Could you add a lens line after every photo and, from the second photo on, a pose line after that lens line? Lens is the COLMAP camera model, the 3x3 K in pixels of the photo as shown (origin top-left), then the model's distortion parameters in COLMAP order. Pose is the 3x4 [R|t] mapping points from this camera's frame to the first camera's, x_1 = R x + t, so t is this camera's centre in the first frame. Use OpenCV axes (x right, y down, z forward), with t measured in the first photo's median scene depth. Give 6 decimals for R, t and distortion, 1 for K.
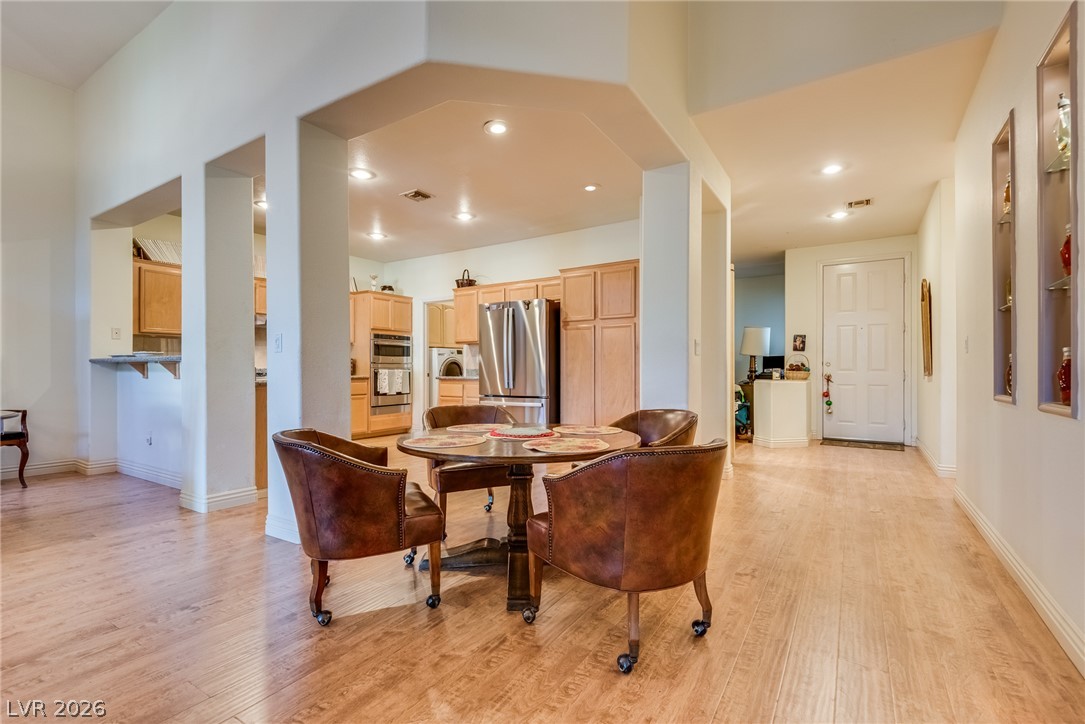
lens RADIAL K [[494.8, 0, 553.4], [0, 494.8, 369.0], [0, 0, 1]] dist [0.014897, -0.009413]
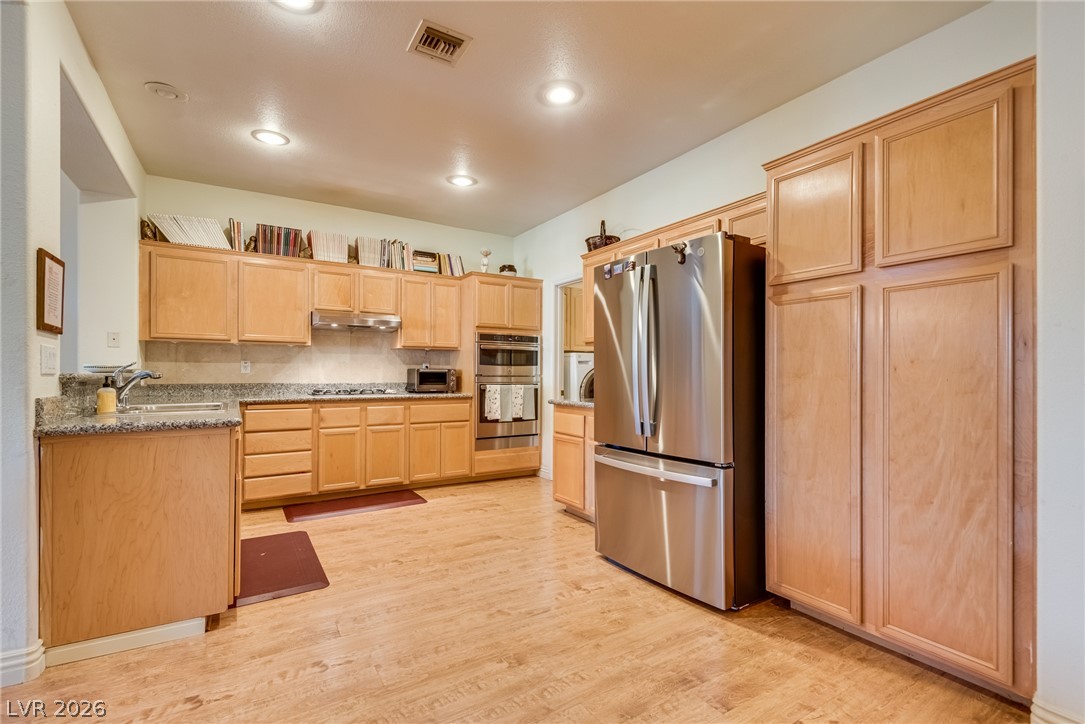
lens RADIAL K [[494.8, 0, 545.6], [0, 494.8, 373.2], [0, 0, 1]] dist [0.014897, -0.009413]
pose [[0.895087, 0.003551, -0.445877, 0.027968], [-0.003988, 0.999992, -0.000043, -0.016023], [0.445873, 0.001816, 0.895094, 0.420641]]
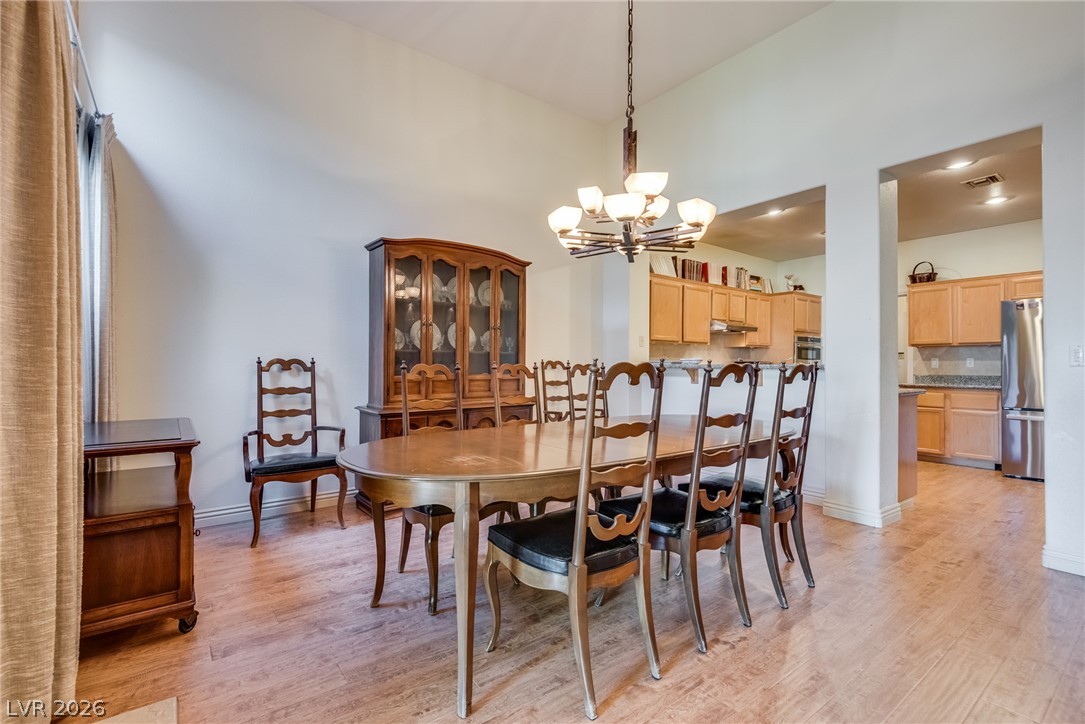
lens RADIAL K [[501.8, 0, 535.8], [0, 501.8, 362.1], [0, 0, 1]] dist [-0.002411, -0.001163]
pose [[0.929477, 0.003075, -0.368868, -0.470977], [-0.006678, 0.999942, -0.008492, -0.010259], [0.368821, 0.010356, 0.929443, -0.076190]]
